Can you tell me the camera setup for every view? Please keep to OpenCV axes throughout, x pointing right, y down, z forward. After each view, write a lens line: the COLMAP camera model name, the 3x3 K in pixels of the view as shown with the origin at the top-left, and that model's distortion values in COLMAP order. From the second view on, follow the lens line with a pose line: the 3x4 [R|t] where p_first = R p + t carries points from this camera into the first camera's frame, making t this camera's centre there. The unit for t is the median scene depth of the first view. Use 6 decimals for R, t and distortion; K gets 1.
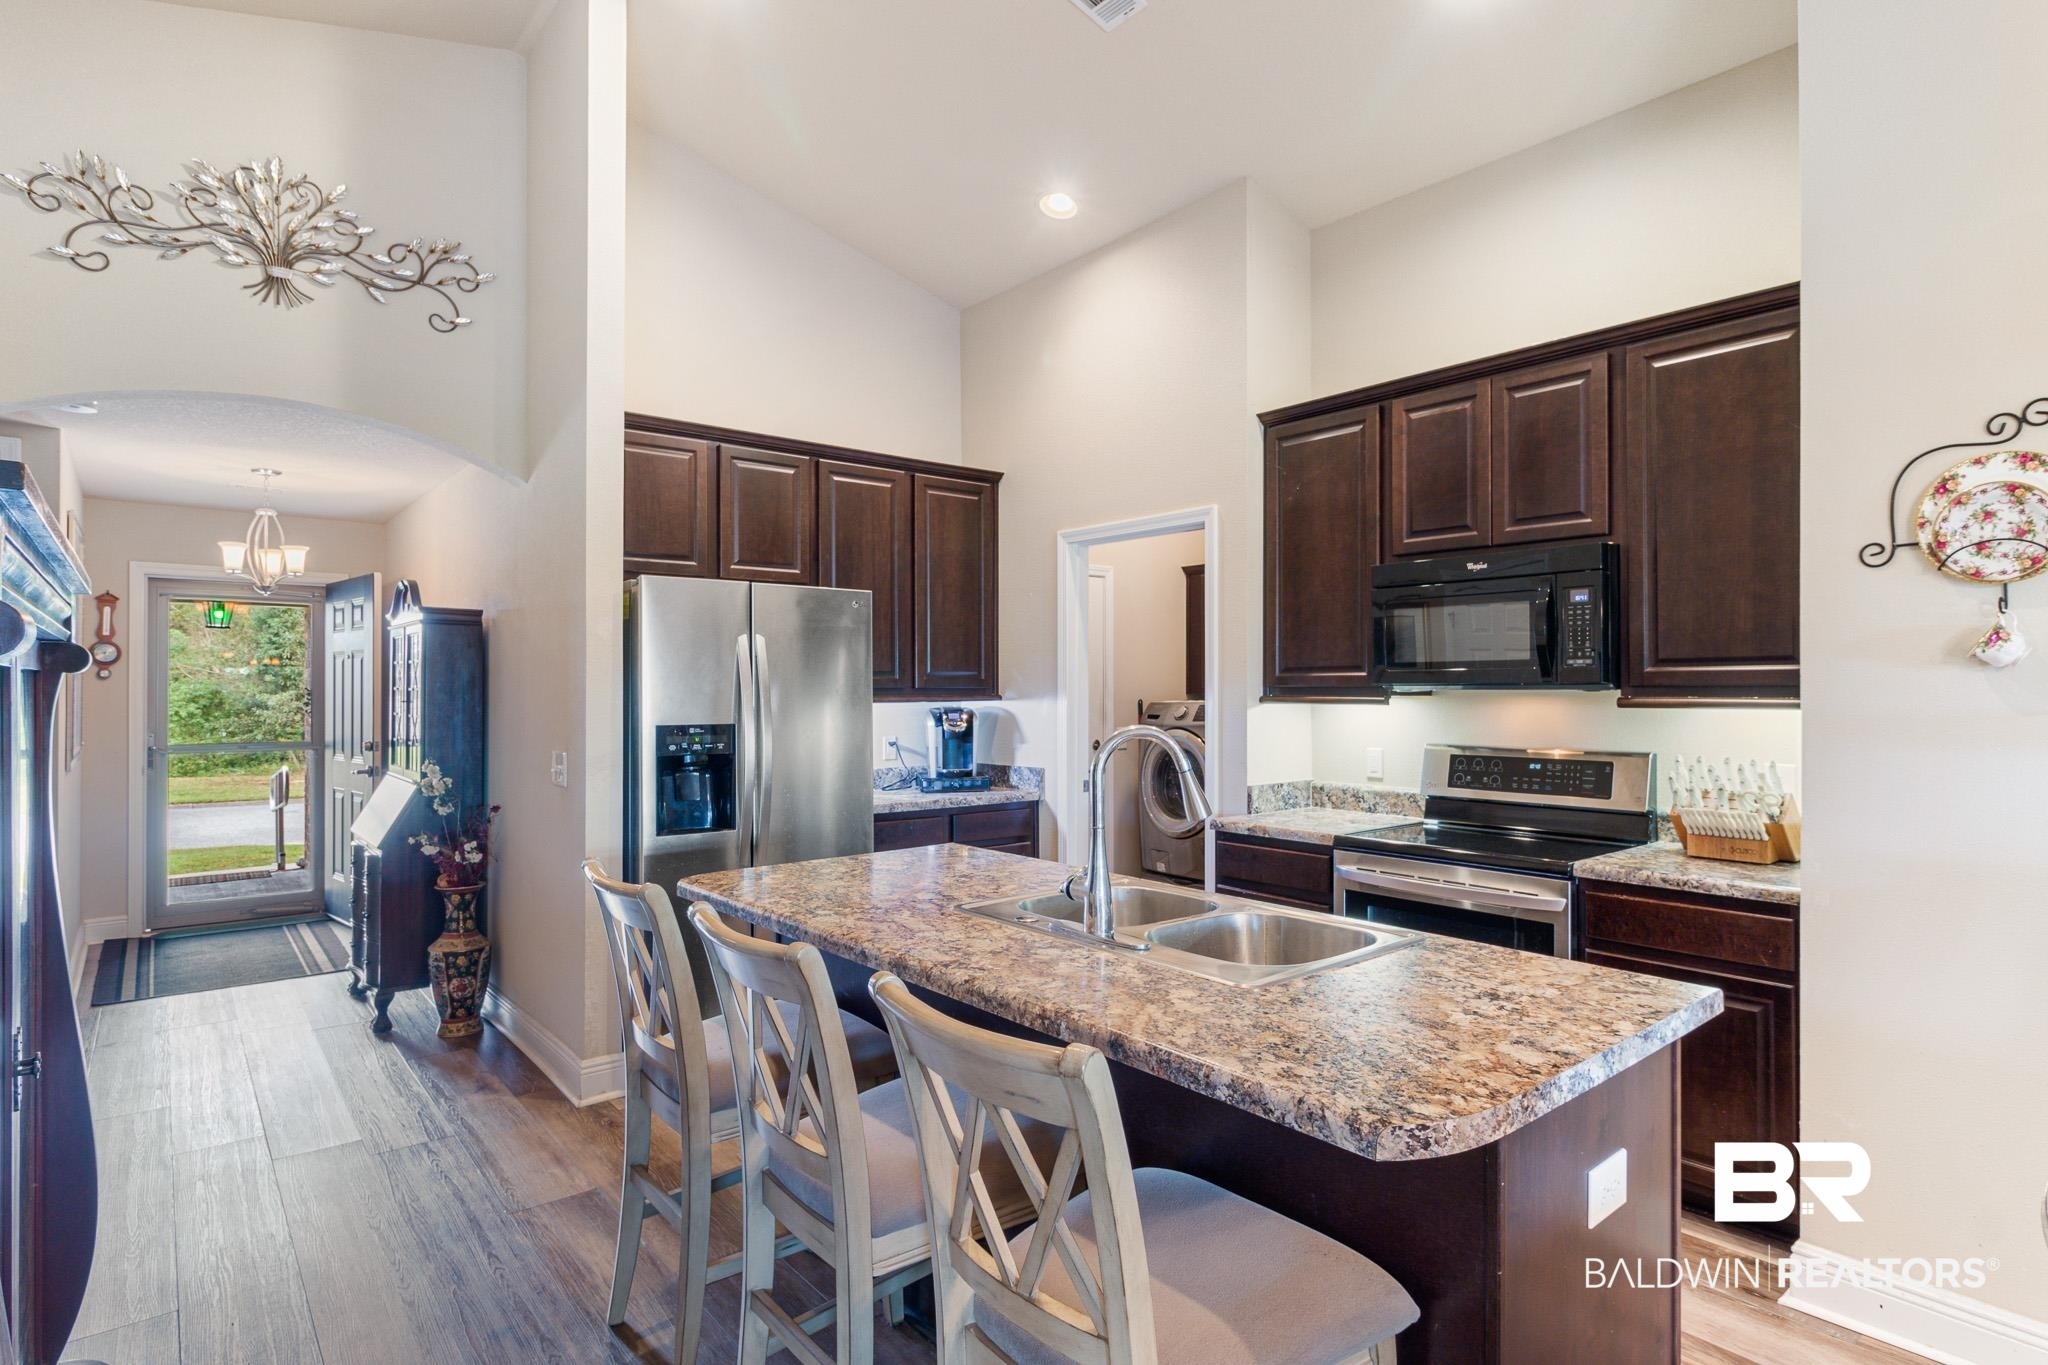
lens RADIAL K [[1059.2, 0, 1047.5], [0, 1059.2, 690.2], [0, 0, 1]] dist [-0.005738, -0.001802]
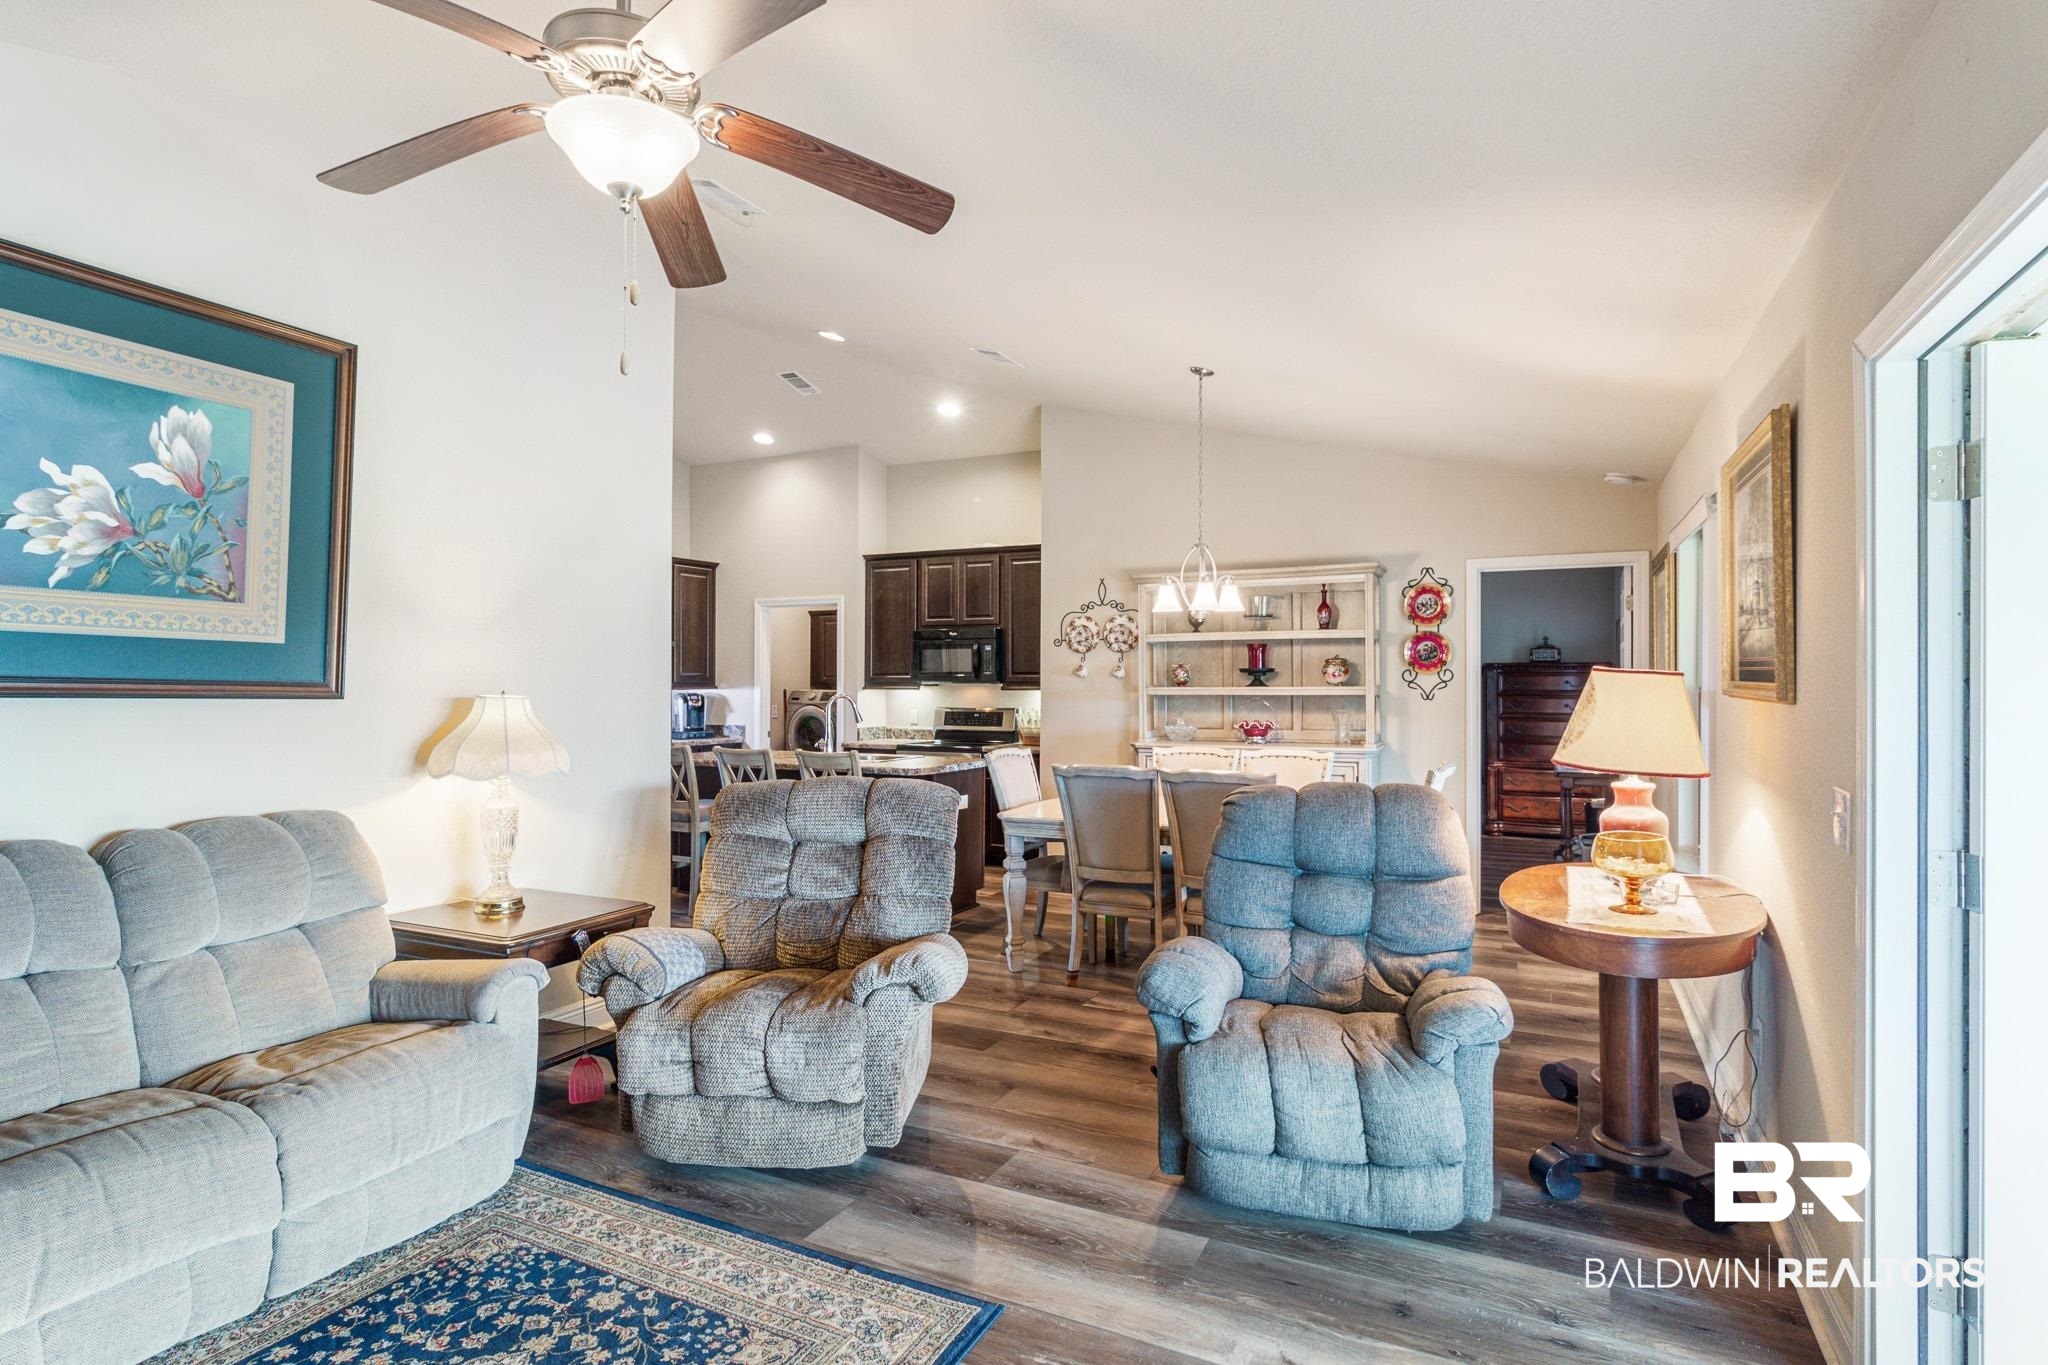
lens RADIAL K [[1059.2, 0, 1045.5], [0, 1059.2, 664.2], [0, 0, 1]] dist [-0.005738, -0.001802]
pose [[0.920830, 0.010400, 0.389827, -0.320298], [-0.002527, 0.999782, -0.020702, 0.004112], [-0.389957, 0.018078, 0.920655, -1.213215]]
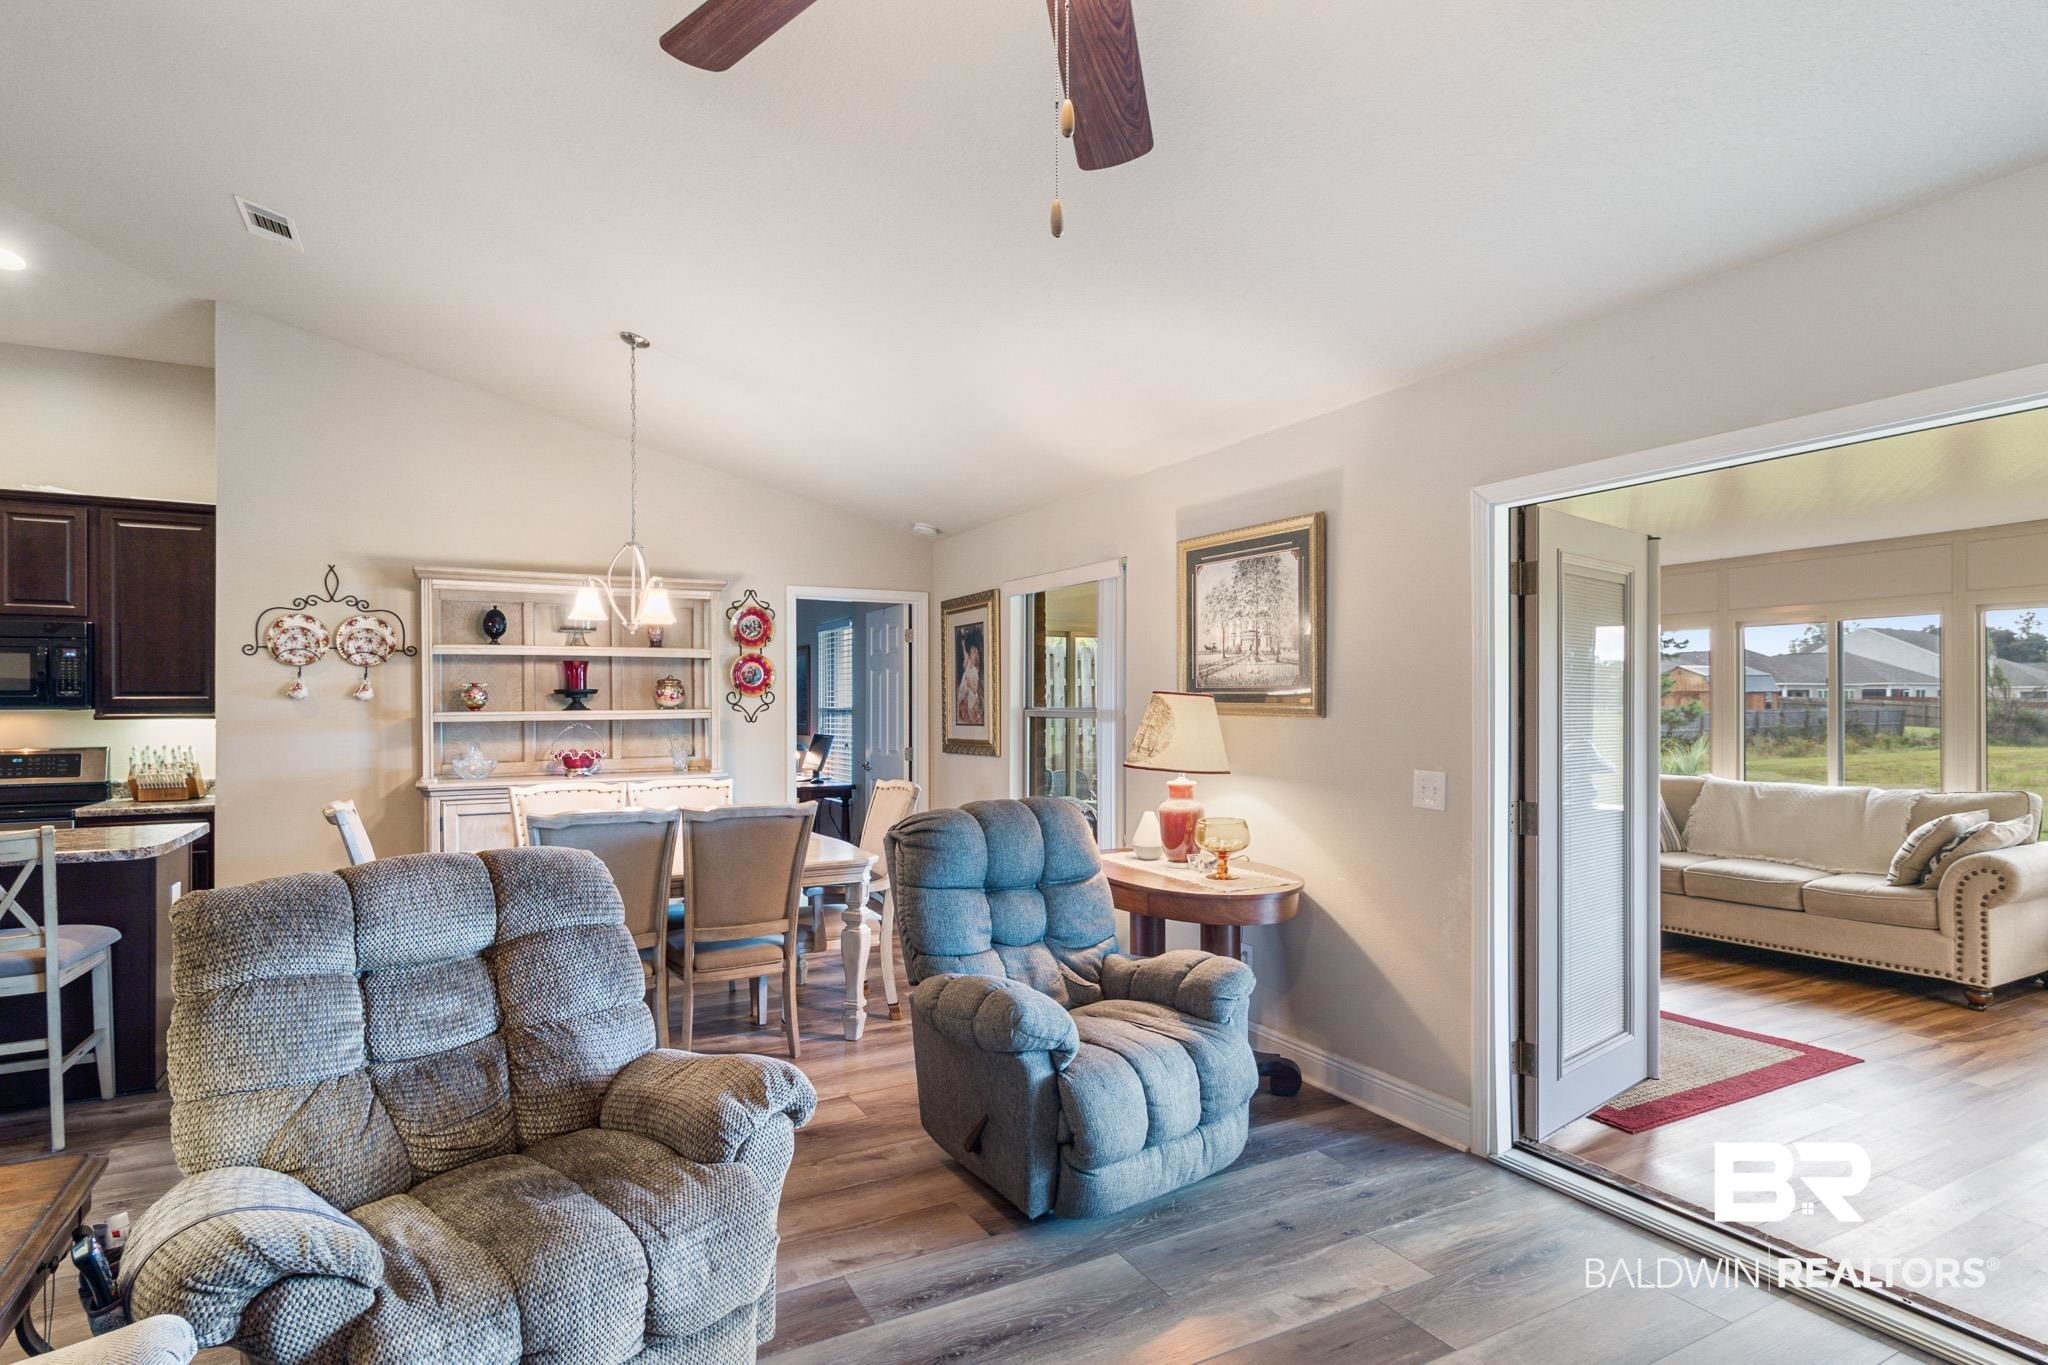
lens RADIAL K [[1059.2, 0, 1021.8], [0, 1059.2, 693.2], [0, 0, 1]] dist [-0.005738, -0.001802]
pose [[0.210189, 0.012087, 0.977586, -0.665714], [0.005095, 0.999896, -0.013458, 0.003260], [-0.977648, 0.007809, 0.210105, -0.677873]]
